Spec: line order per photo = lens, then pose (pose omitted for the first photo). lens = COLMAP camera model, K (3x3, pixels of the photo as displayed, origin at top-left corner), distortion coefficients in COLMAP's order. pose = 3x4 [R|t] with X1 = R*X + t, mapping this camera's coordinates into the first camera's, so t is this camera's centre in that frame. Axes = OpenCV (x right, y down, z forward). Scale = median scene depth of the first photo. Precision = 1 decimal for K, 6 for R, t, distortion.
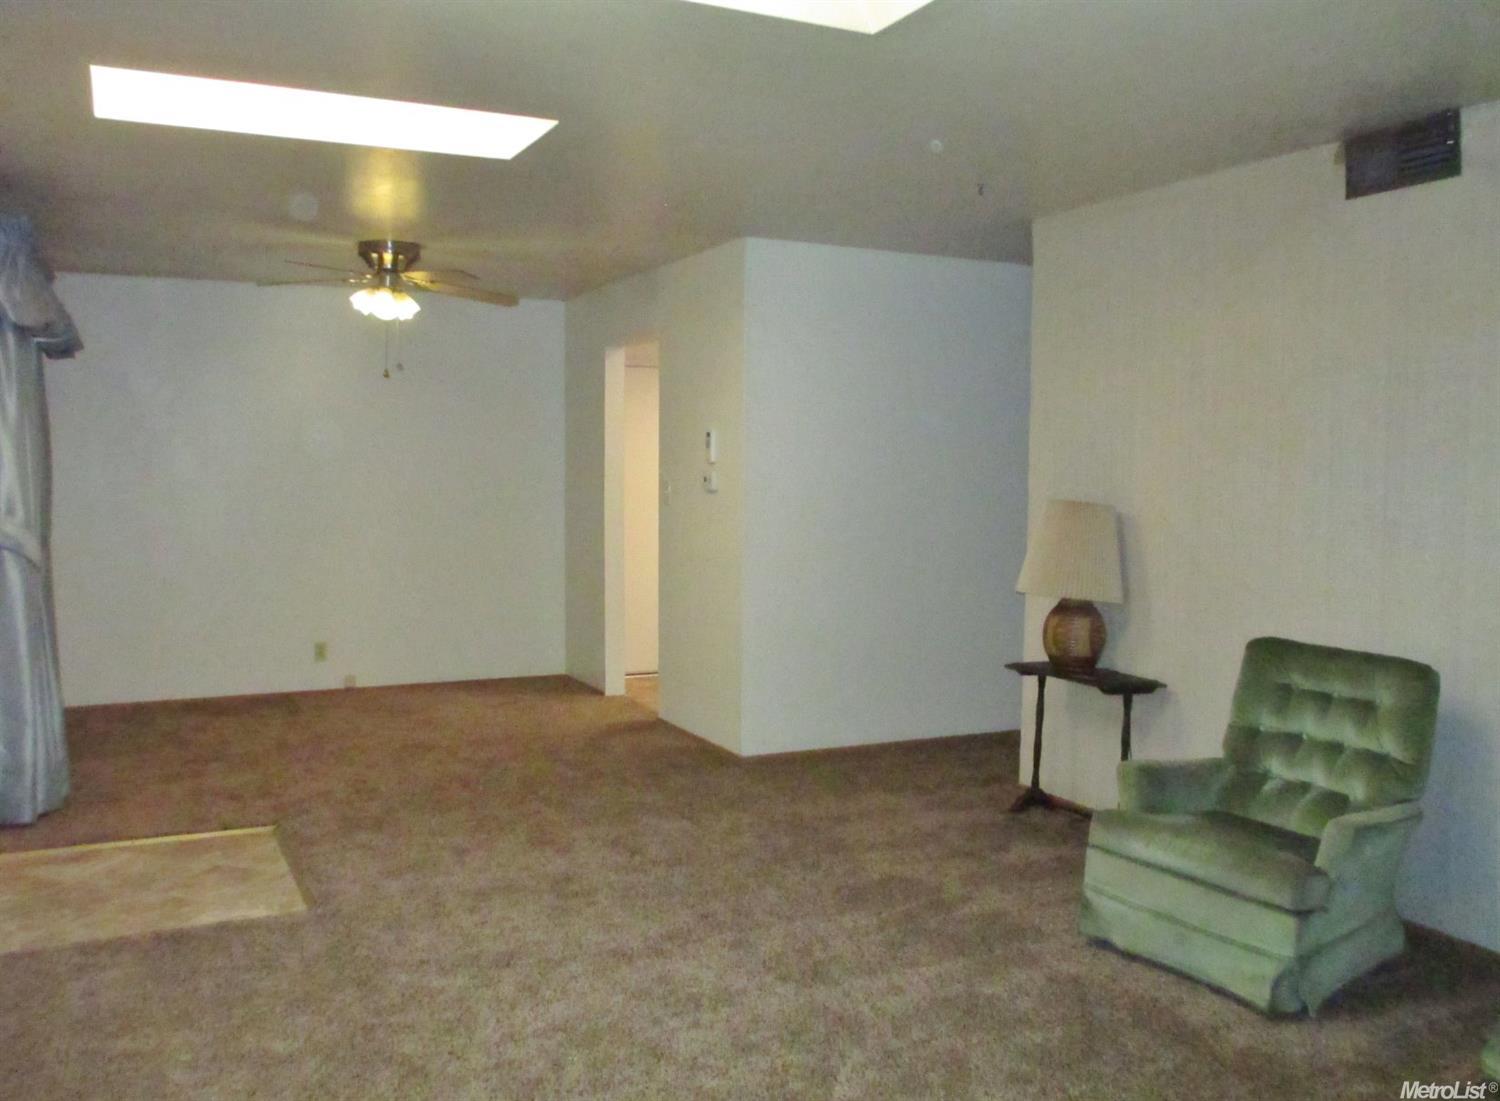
lens RADIAL K [[1239.5, 0, 750.0], [0, 1239.5, 550.5], [0, 0, 1]] dist [-0.031330, -0.002868]
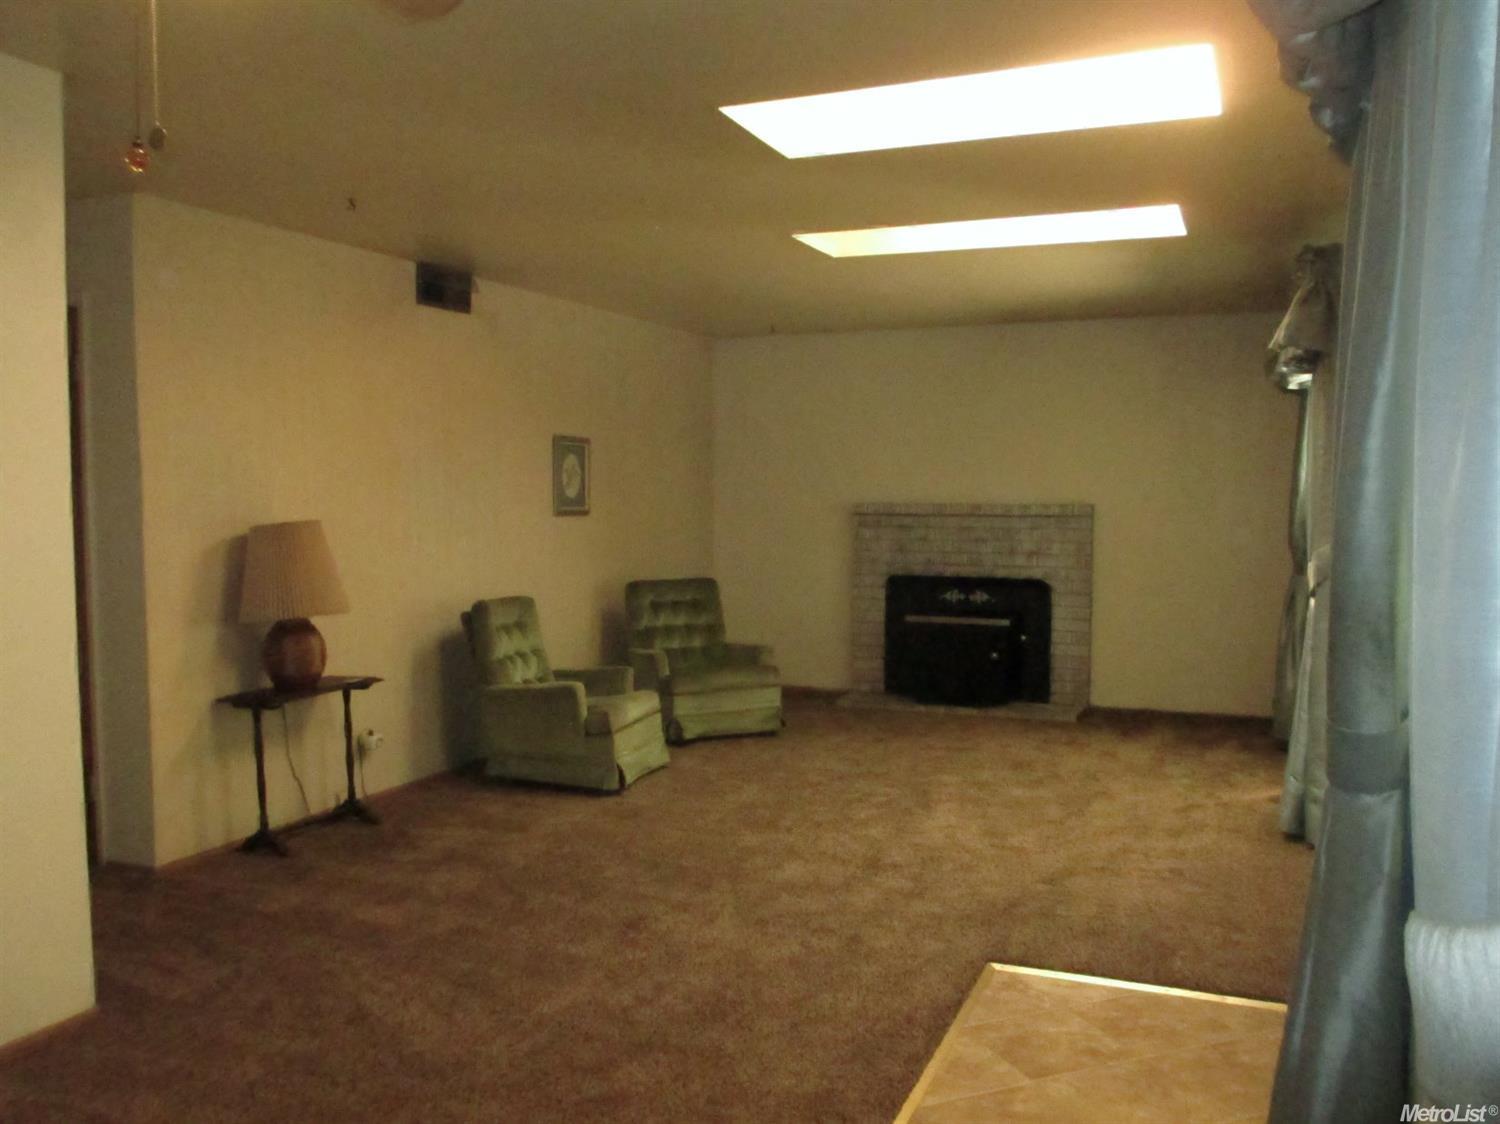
lens RADIAL K [[1246.7, 0, 750.0], [0, 1246.7, 562.0], [0, 0, 1]] dist [-0.000731, -0.000098]
pose [[-0.624437, -0.054609, 0.779164, -0.883978], [0.044552, 0.993439, 0.105332, -0.114688], [-0.779804, 0.100486, -0.617907, 1.564541]]
